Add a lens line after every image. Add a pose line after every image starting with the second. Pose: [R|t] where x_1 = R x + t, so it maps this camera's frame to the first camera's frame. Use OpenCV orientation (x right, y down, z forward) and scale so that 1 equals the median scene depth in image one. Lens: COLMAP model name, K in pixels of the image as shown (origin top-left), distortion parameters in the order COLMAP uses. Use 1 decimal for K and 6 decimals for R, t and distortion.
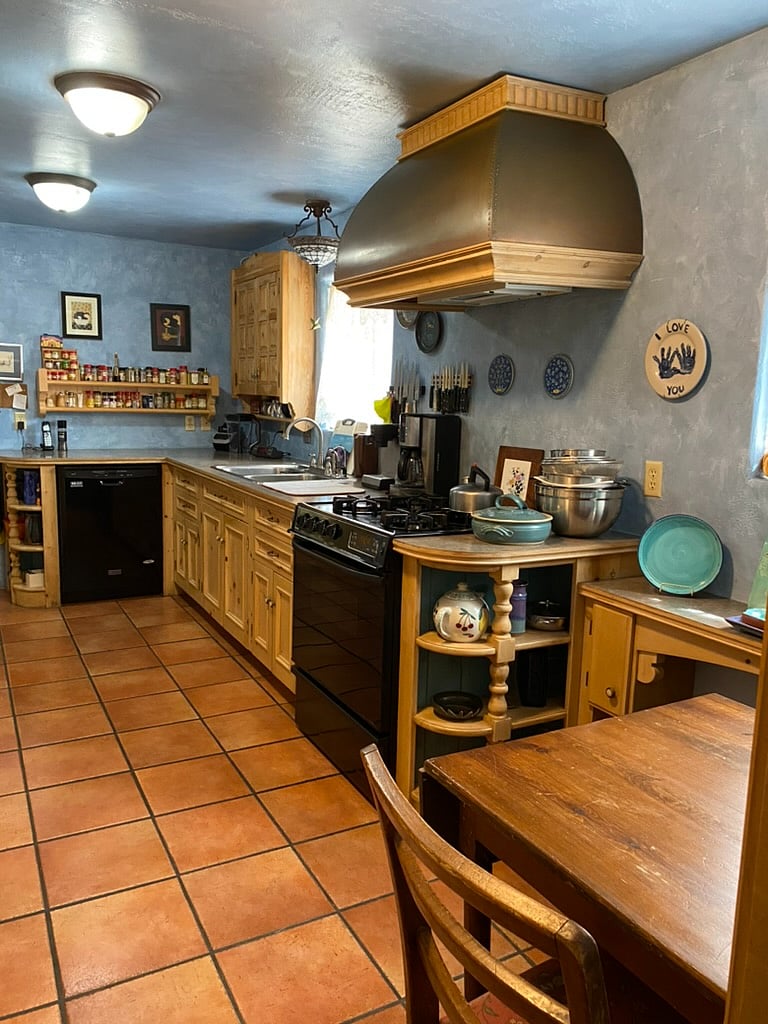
lens RADIAL K [[784.4, 0, 384.0], [0, 784.4, 512.0], [0, 0, 1]] dist [0.039212, -0.065842]
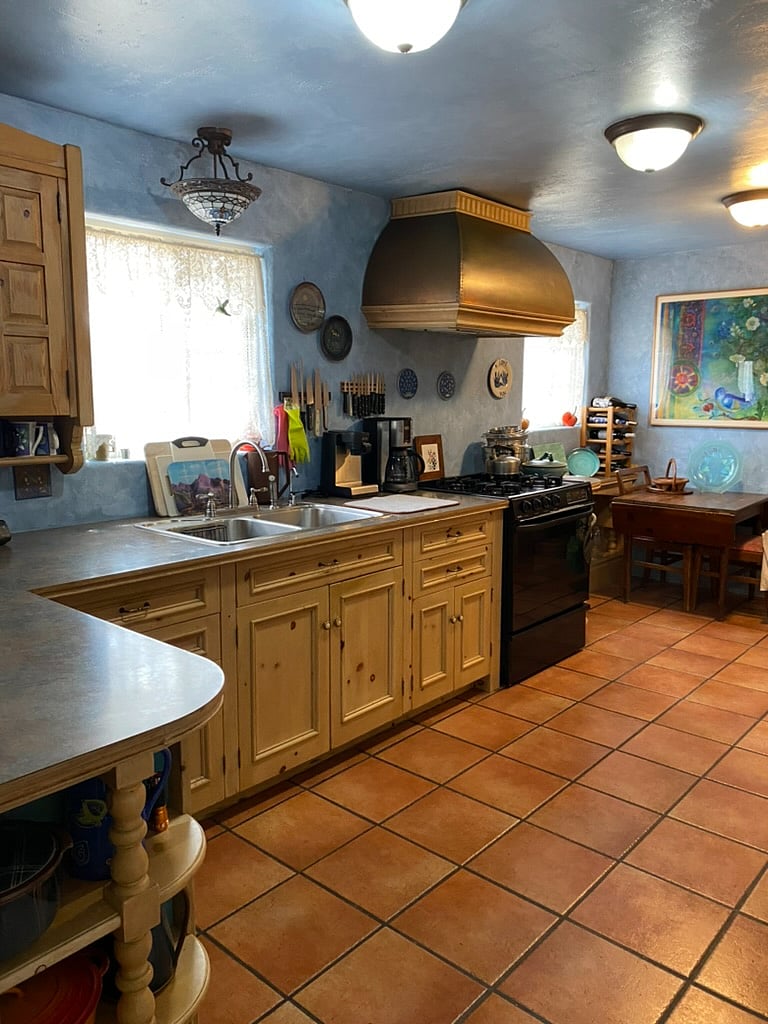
lens RADIAL K [[784.4, 0, 384.0], [0, 784.4, 512.0], [0, 0, 1]] dist [0.039212, -0.065842]
pose [[-0.354198, -0.149990, 0.923064, -1.089035], [0.142060, 0.966969, 0.211635, -0.251164], [-0.924317, 0.206092, -0.321191, 1.507075]]
